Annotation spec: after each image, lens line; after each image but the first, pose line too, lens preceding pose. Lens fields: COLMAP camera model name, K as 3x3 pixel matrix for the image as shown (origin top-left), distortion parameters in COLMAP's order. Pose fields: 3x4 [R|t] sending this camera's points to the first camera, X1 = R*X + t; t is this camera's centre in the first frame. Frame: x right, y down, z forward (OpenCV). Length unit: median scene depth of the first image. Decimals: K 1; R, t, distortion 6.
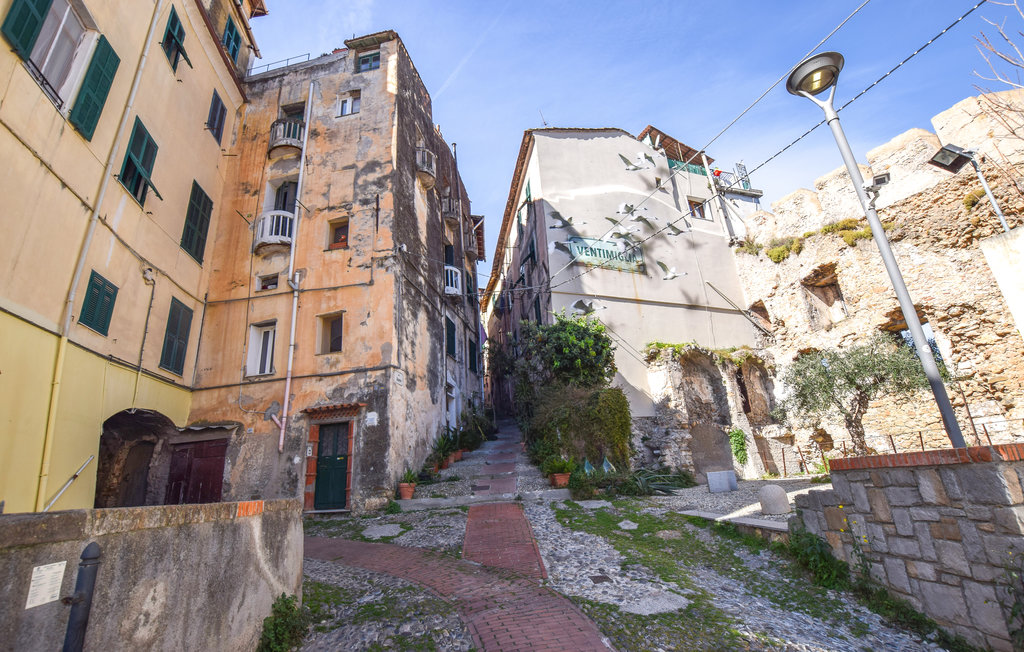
lens RADIAL K [[467.3, 0, 512.0], [0, 467.3, 326.0], [0, 0, 1]] dist [-0.038195, 0.006160]
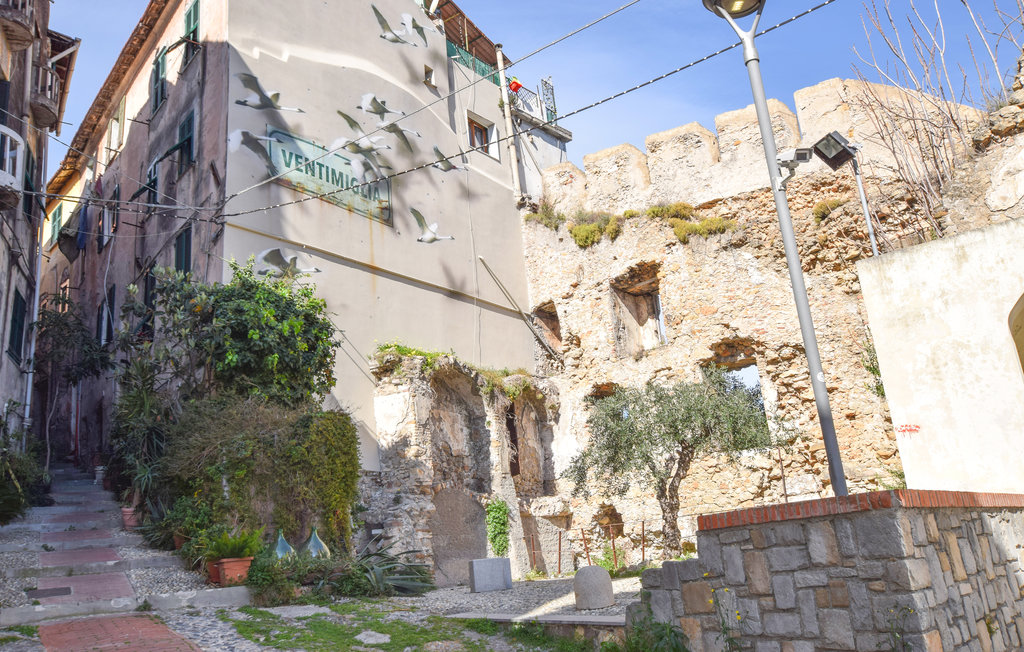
lens RADIAL K [[883.2, 0, 512.0], [0, 883.2, 326.0], [0, 0, 1]] dist [0.001598, 0.011336]
pose [[0.848697, 0.138468, 0.510432, -0.140602], [-0.136687, 0.989756, -0.041226, 0.040233], [-0.510911, -0.034781, 0.858930, -0.019115]]
